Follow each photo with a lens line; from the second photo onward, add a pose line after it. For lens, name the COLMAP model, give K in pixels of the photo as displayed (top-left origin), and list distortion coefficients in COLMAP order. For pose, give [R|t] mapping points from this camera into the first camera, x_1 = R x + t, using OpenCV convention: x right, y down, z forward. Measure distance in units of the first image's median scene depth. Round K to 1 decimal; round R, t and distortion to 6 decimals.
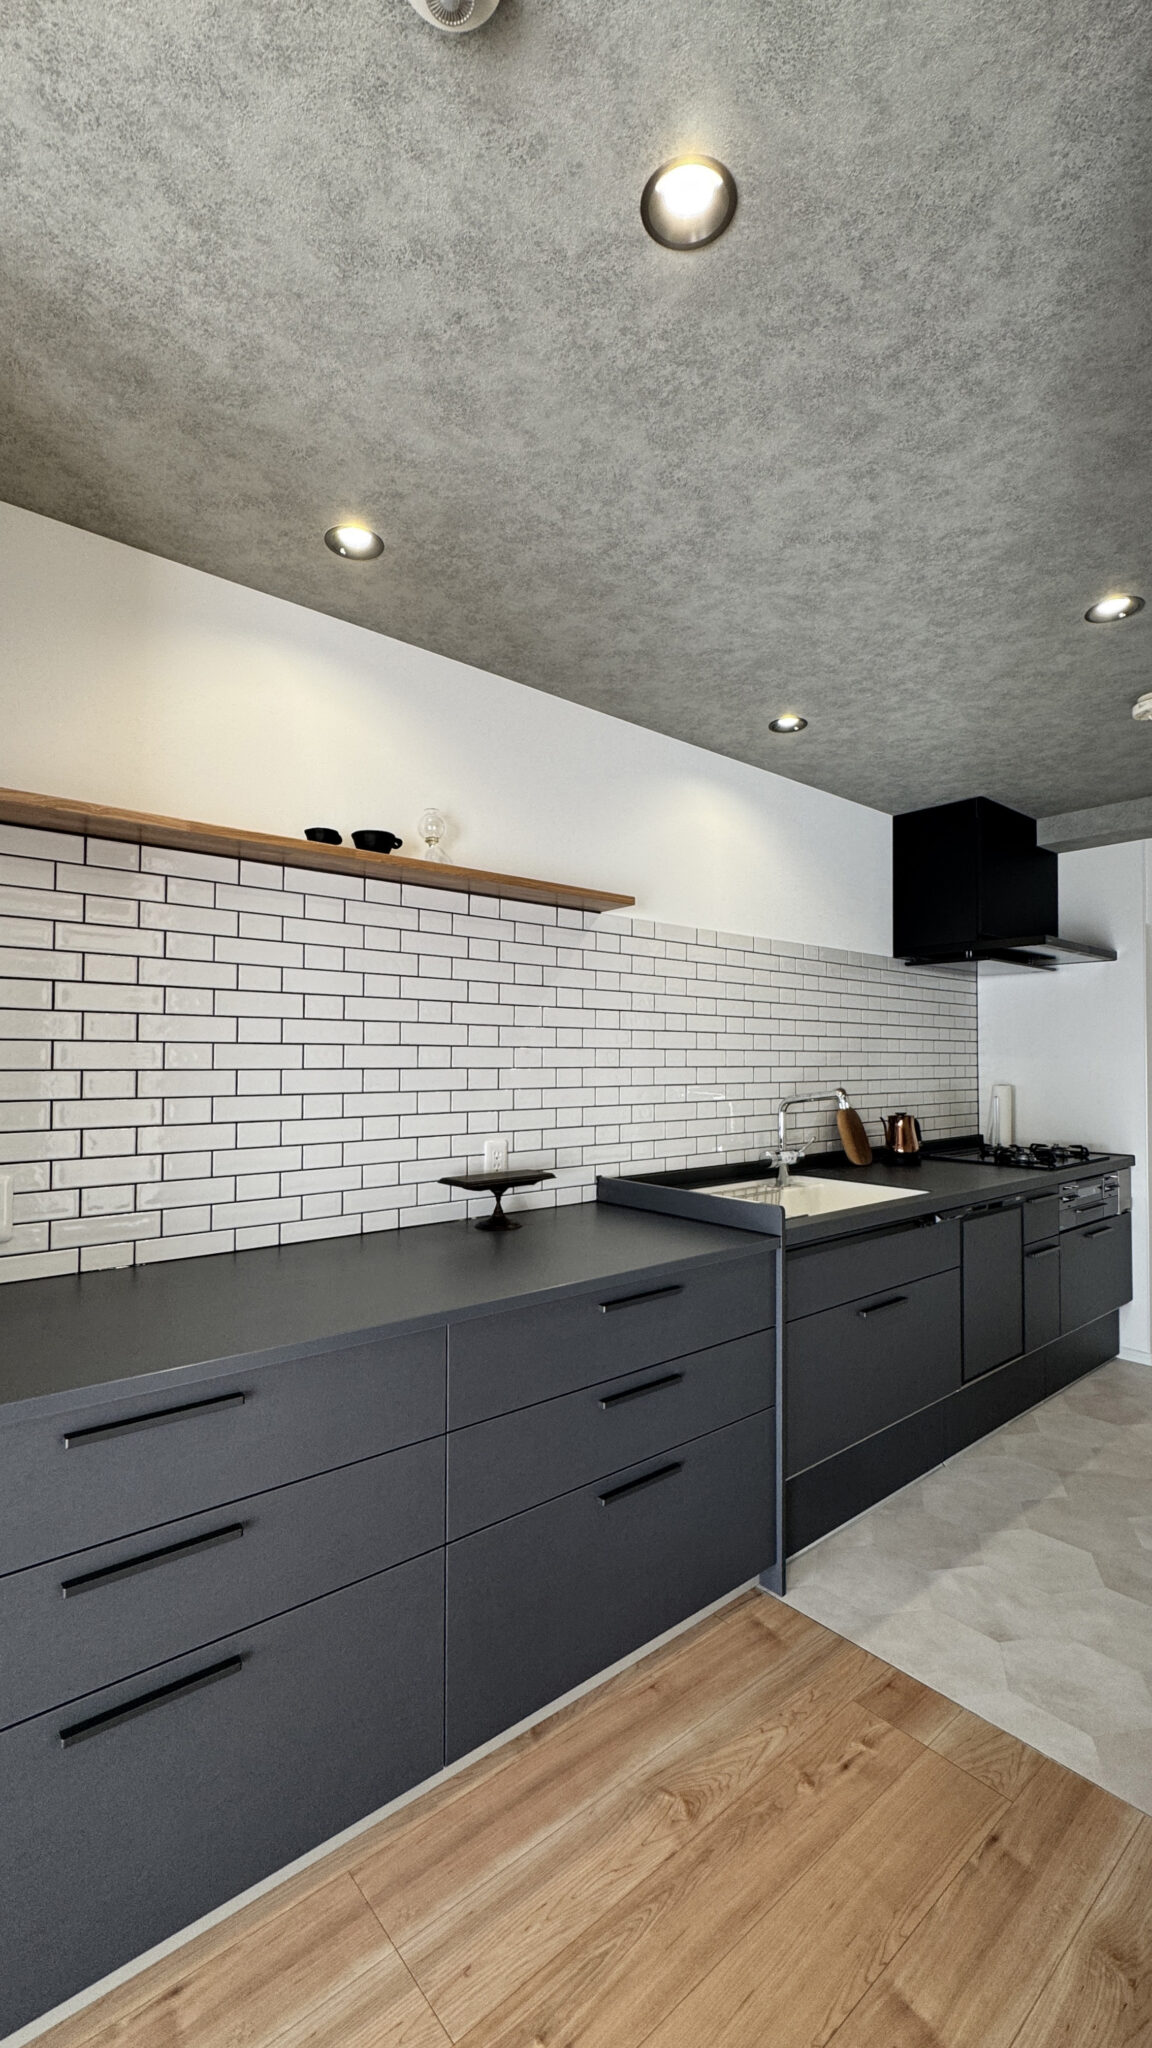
lens RADIAL K [[849.8, 0, 571.9], [0, 849.8, 1047.6], [0, 0, 1]] dist [0.000211, 0.000218]
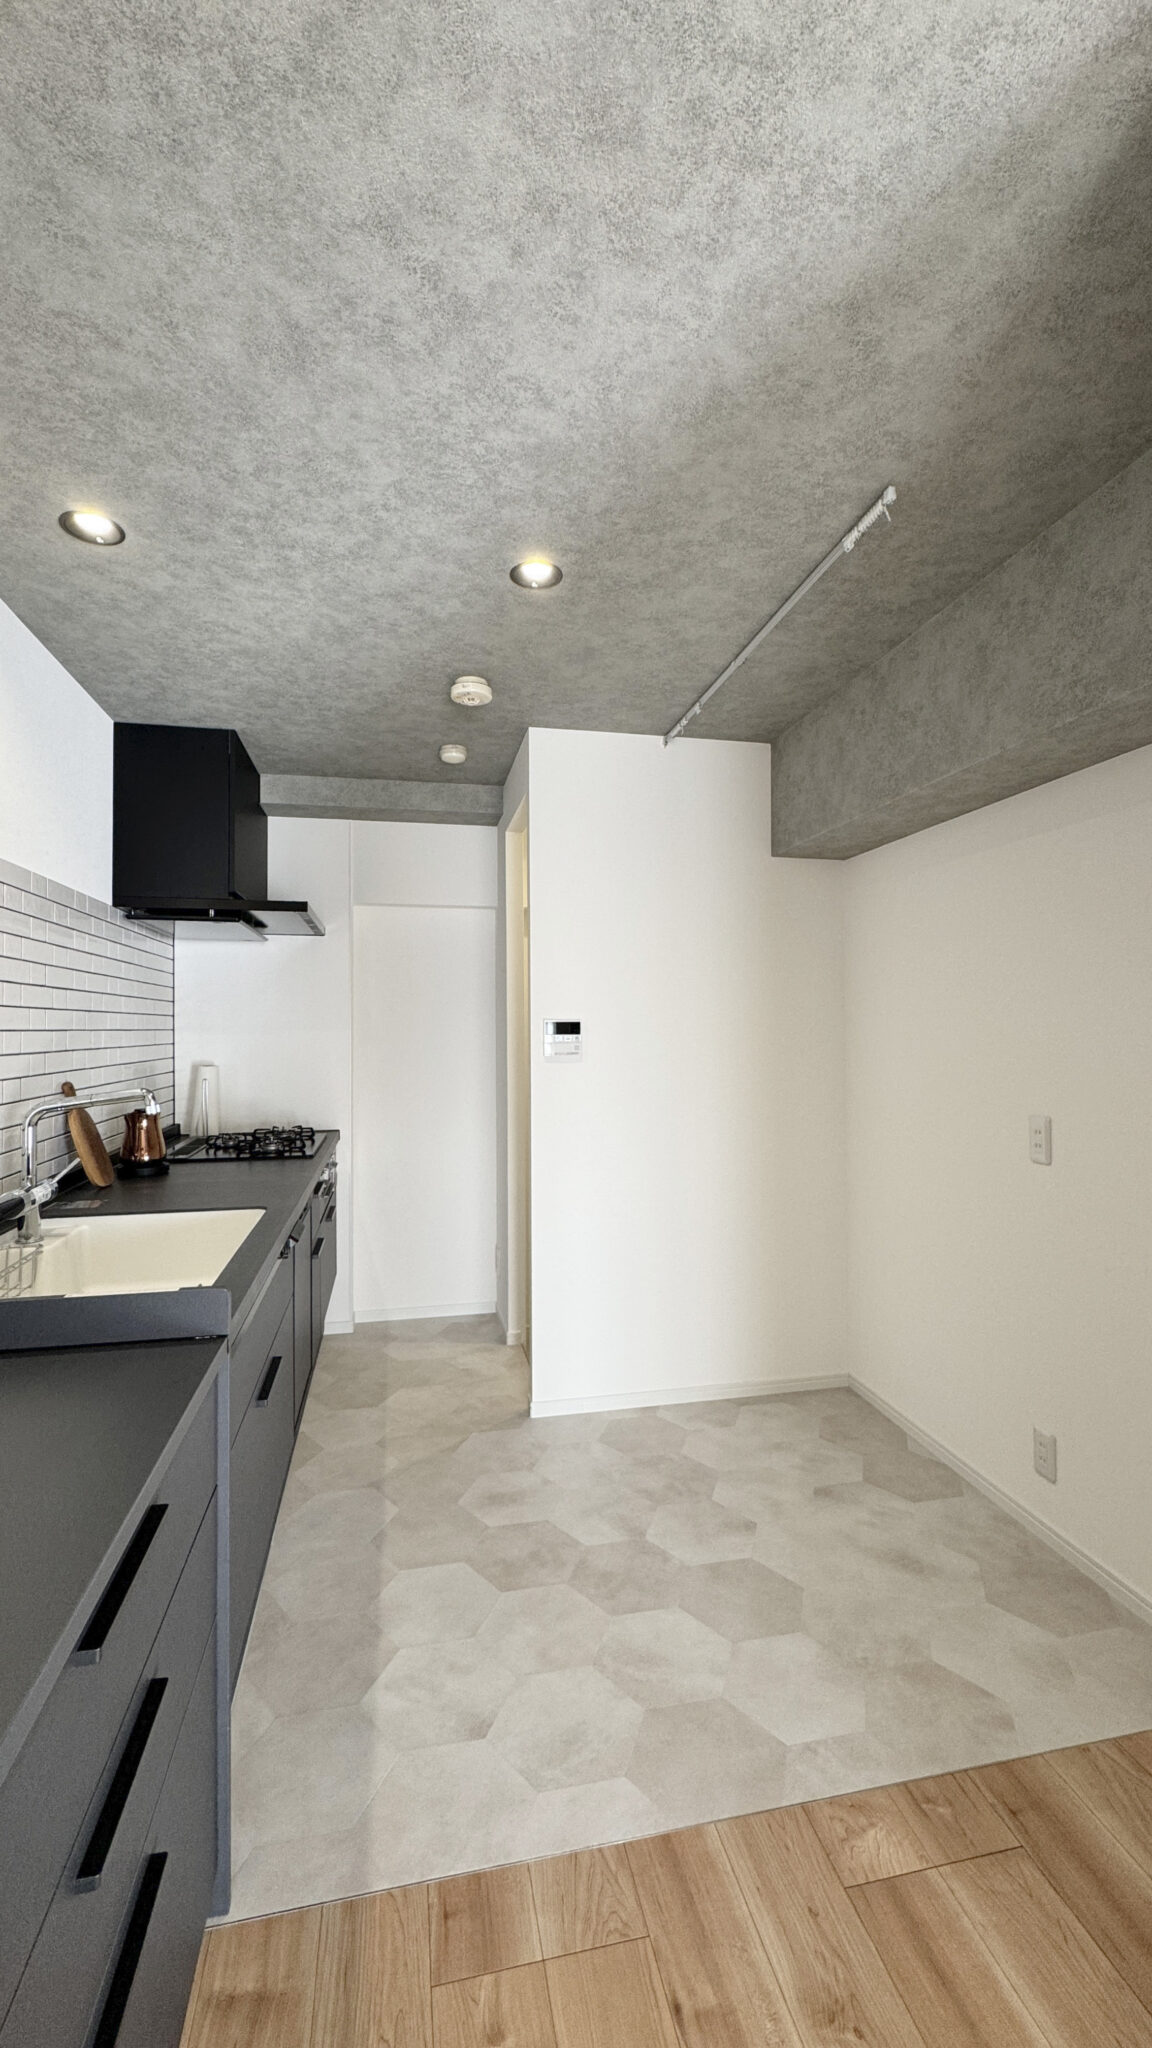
lens RADIAL K [[856.8, 0, 574.5], [0, 856.8, 1016.8], [0, 0, 1]] dist [-0.001524, -0.000048]
pose [[0.472247, 0.005024, 0.881452, -0.147516], [-0.004872, 0.999983, -0.003090, -0.008128], [-0.881453, -0.002836, 0.472264, 0.376371]]
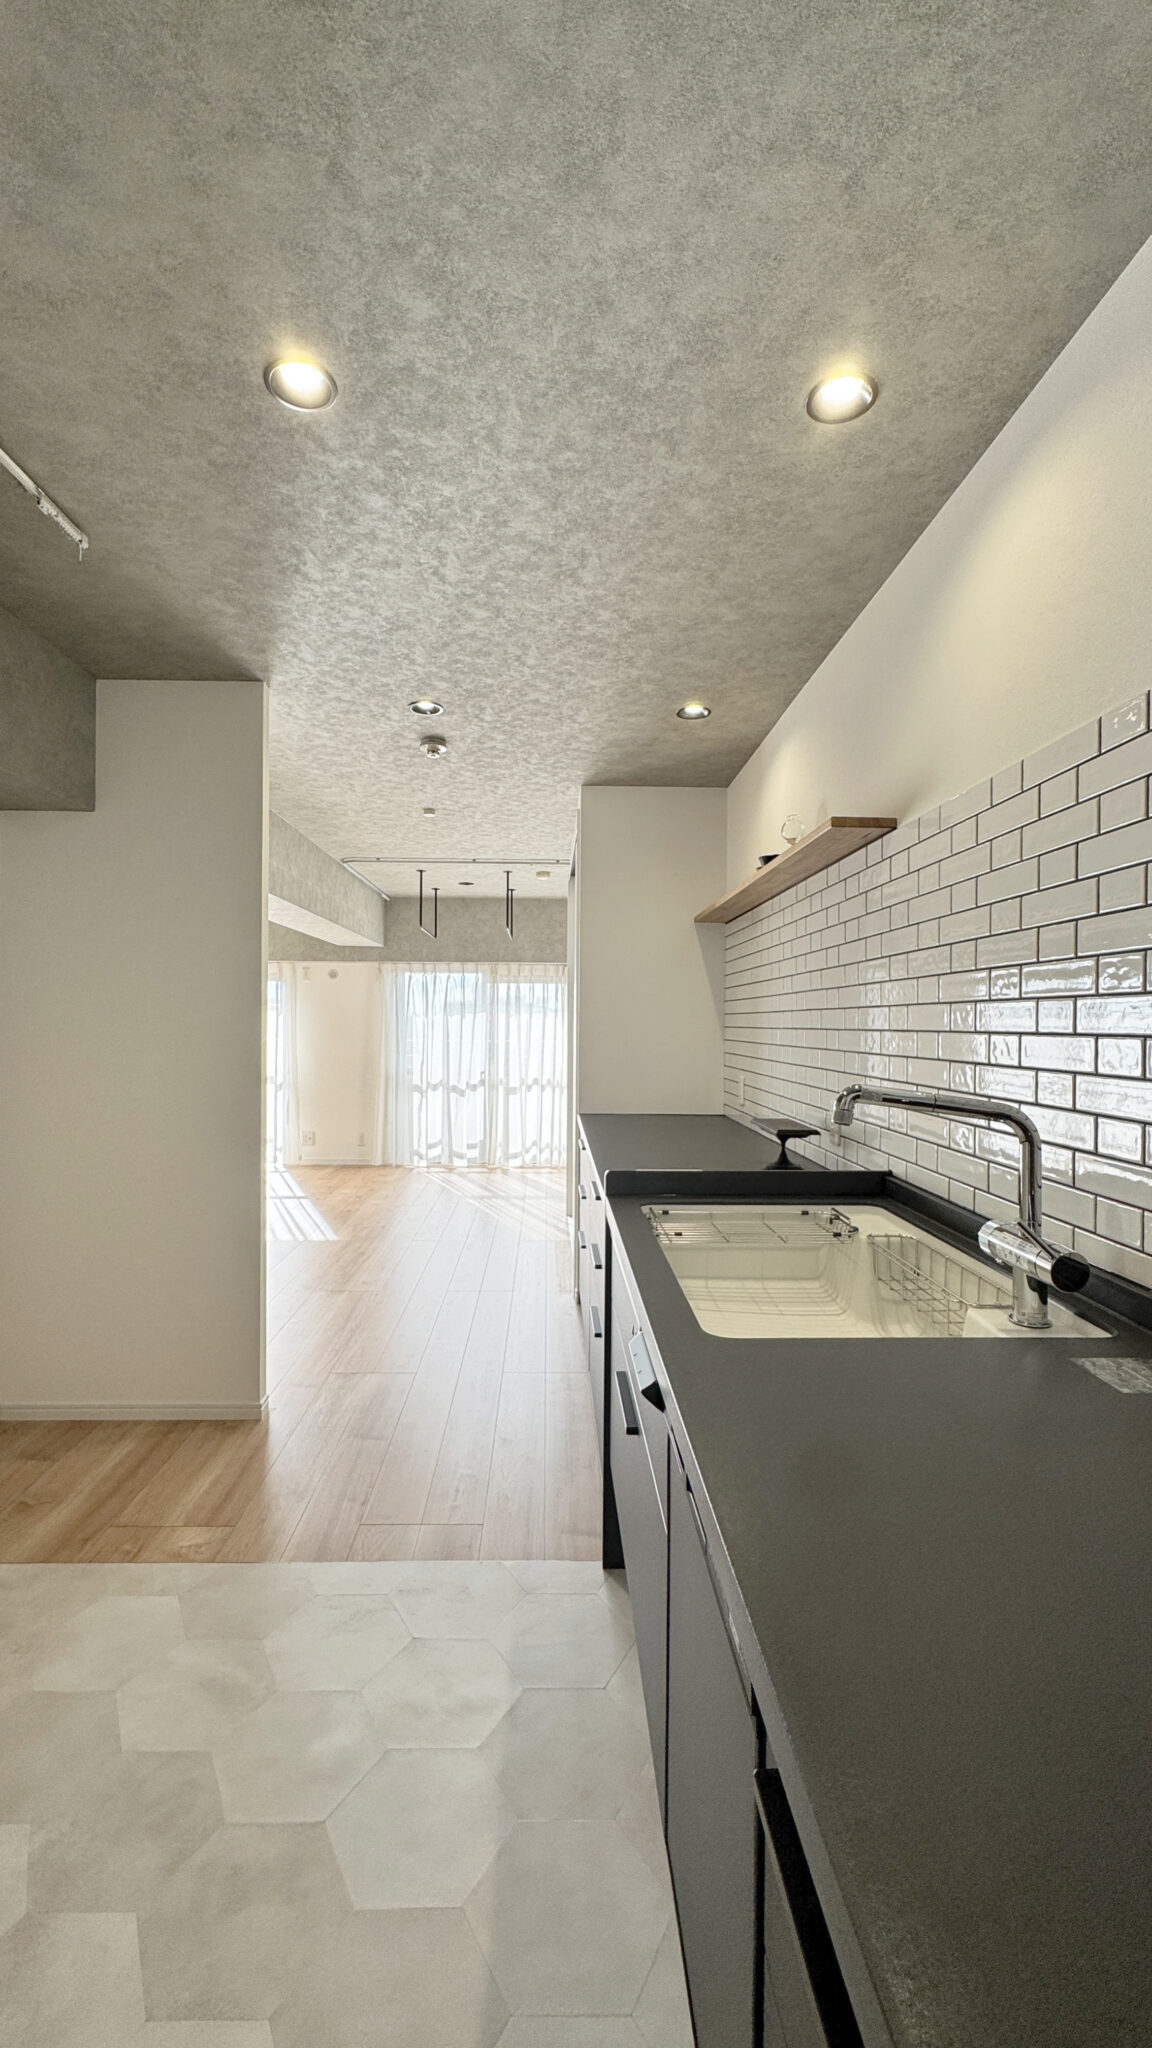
lens RADIAL K [[849.8, 0, 571.9], [0, 849.8, 1047.6], [0, 0, 1]] dist [0.000211, 0.000218]
pose [[-0.617260, 0.012159, -0.786665, 0.806099], [-0.001166, 0.999865, 0.016369, 0.023946], [0.786758, 0.011021, -0.617163, 1.225858]]
